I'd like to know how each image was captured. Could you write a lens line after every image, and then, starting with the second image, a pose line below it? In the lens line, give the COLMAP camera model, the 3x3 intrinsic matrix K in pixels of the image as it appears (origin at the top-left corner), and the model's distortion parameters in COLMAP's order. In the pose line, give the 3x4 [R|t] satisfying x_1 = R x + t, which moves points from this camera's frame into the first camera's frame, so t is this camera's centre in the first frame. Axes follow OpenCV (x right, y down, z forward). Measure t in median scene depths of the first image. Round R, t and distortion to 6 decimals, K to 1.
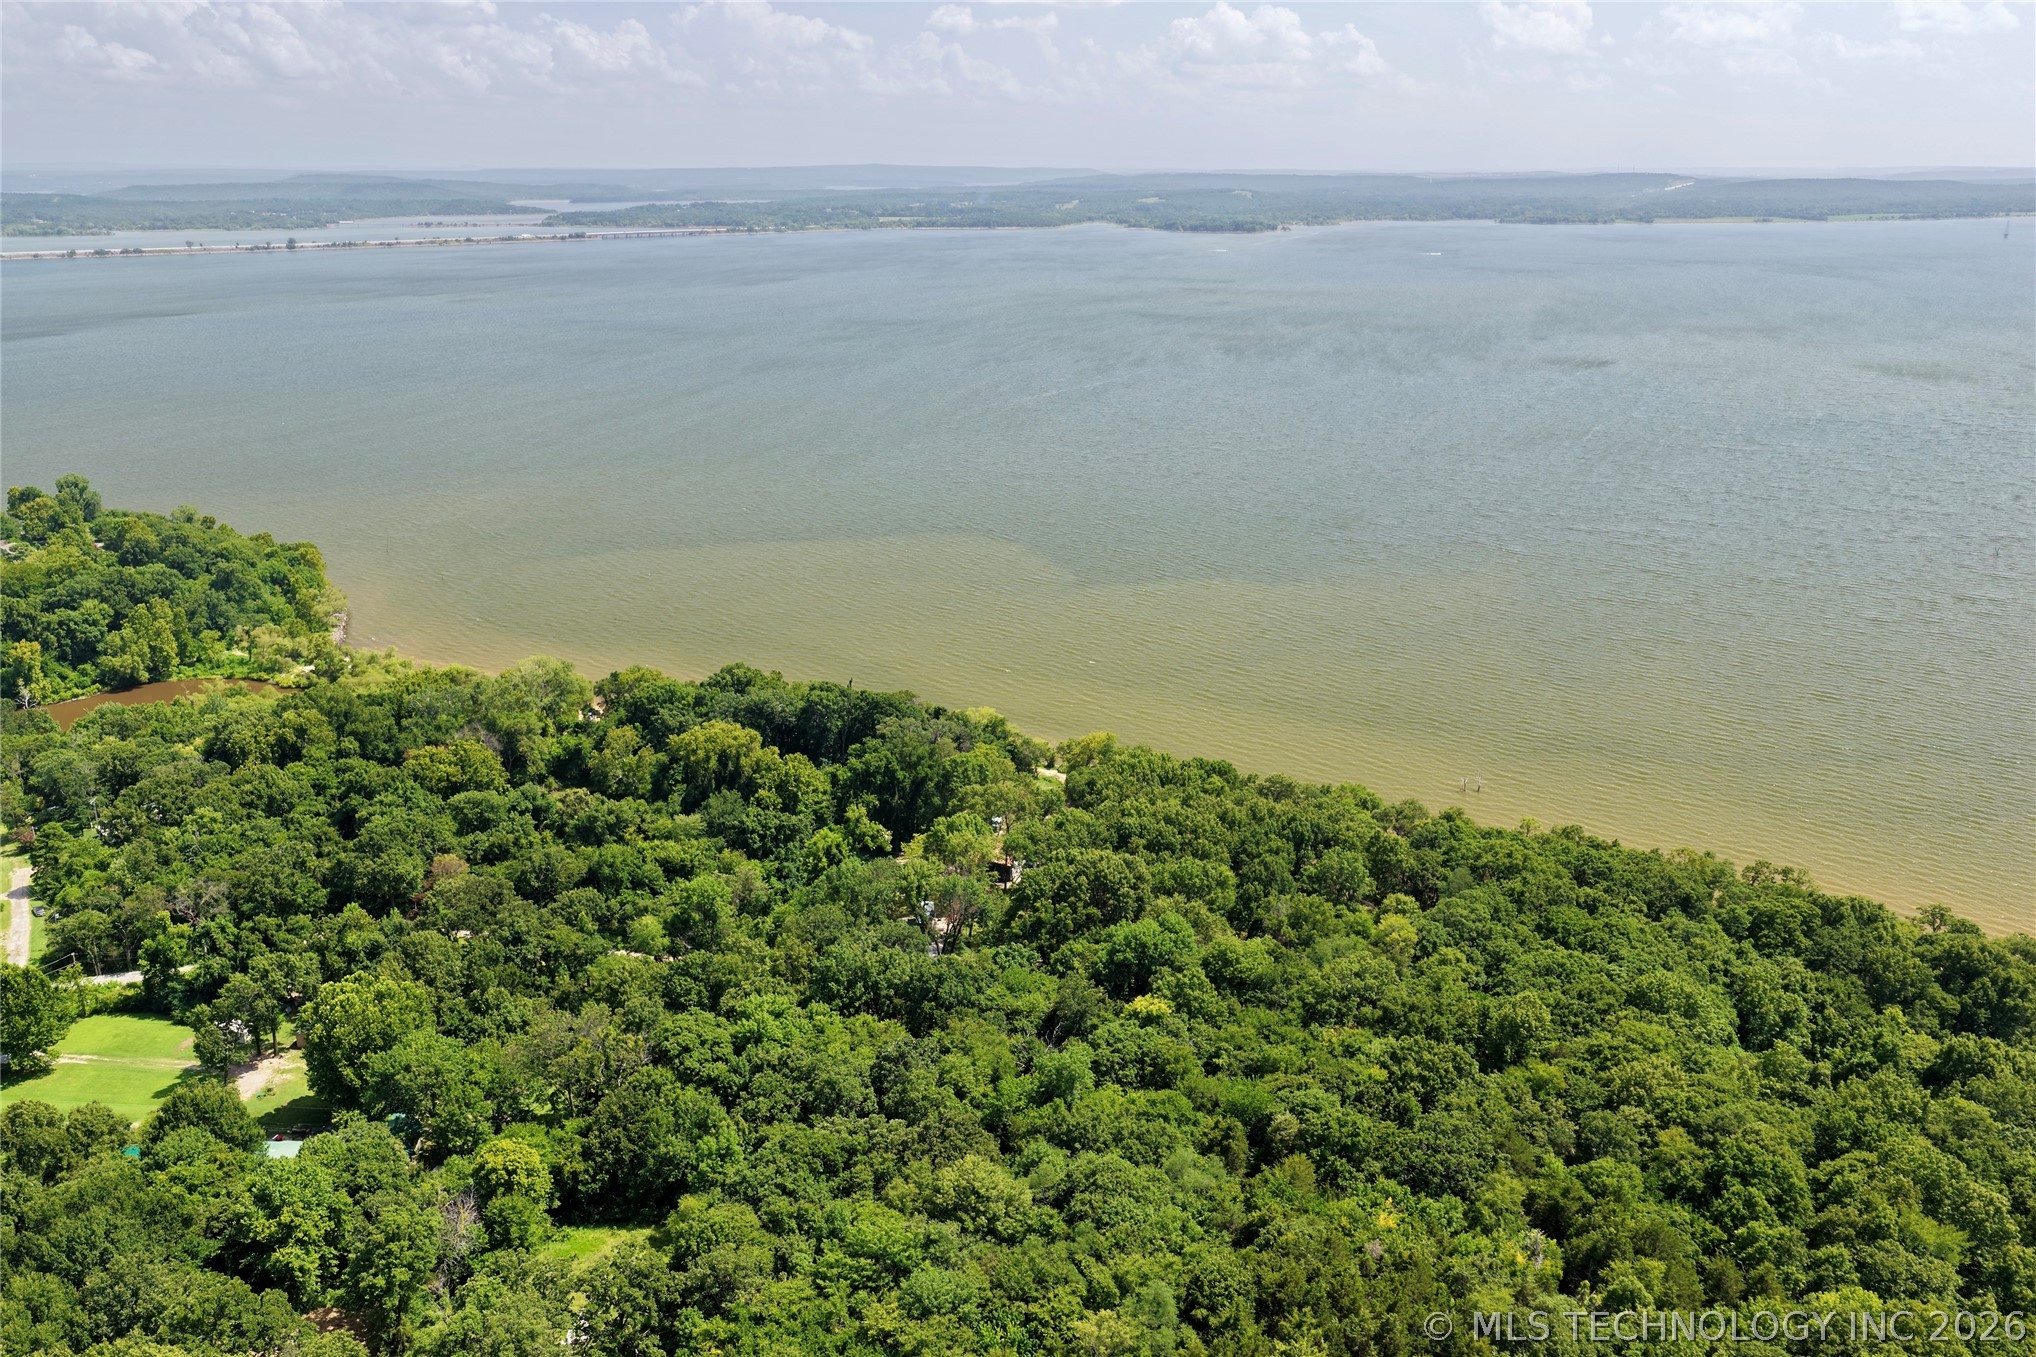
lens RADIAL K [[1686.9, 0, 1022.2], [0, 1686.9, 681.1], [0, 0, 1]] dist [-0.017651, 0.046348]
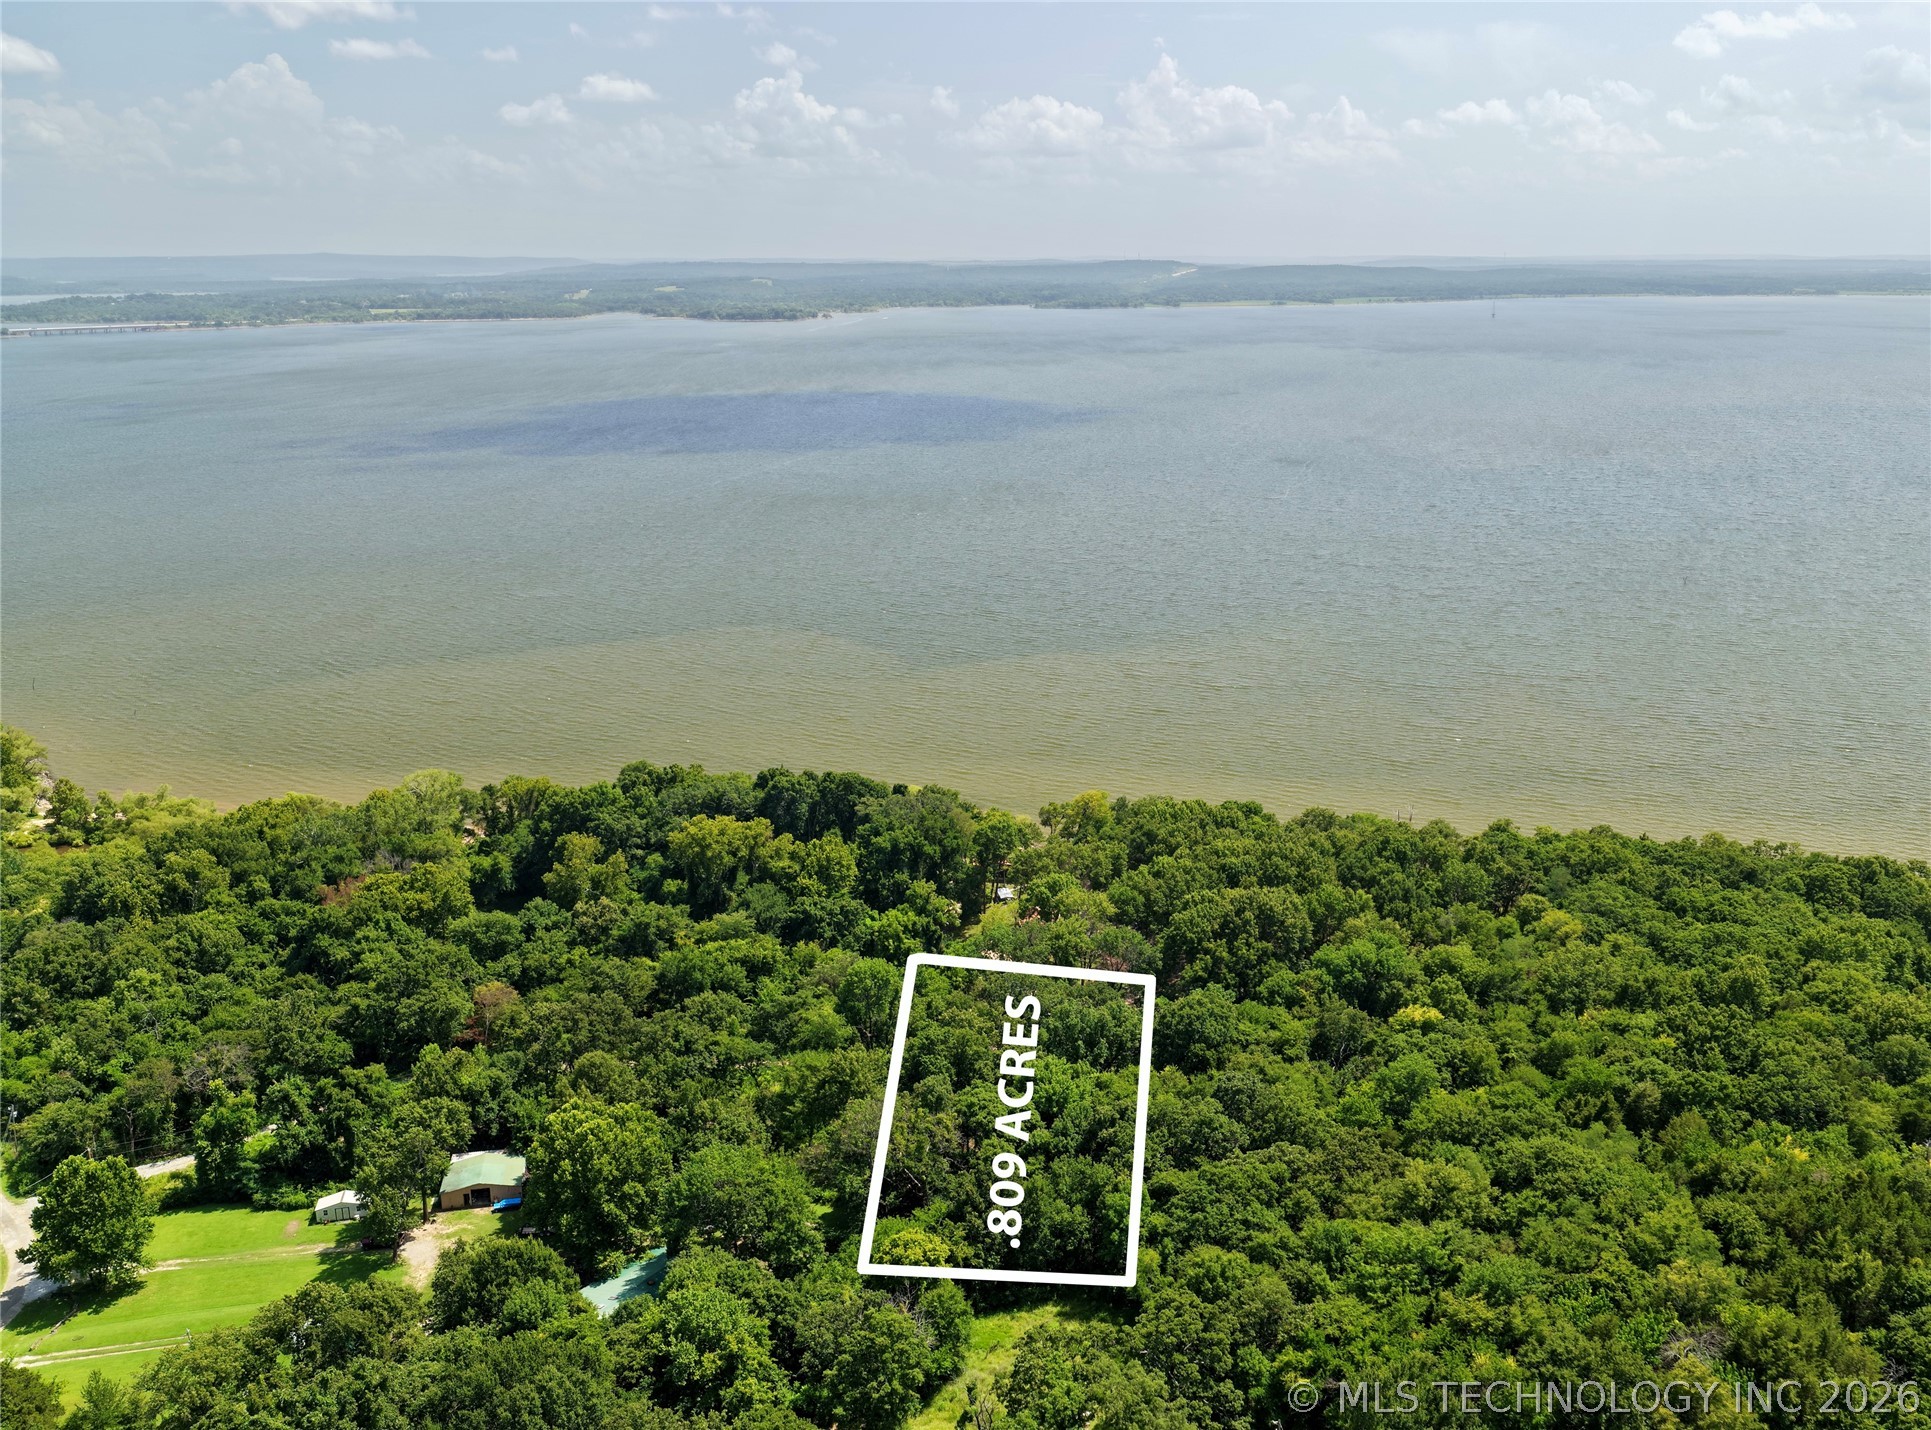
lens RADIAL K [[1772.1, 0, 1081.3], [0, 1772.1, 747.0], [0, 0, 1]] dist [-0.008788, 0.027070]
pose [[0.951223, -0.083588, 0.296966, -0.393903], [0.091302, 0.995749, -0.012177, 0.025668], [-0.294685, 0.038697, 0.954811, 0.037195]]
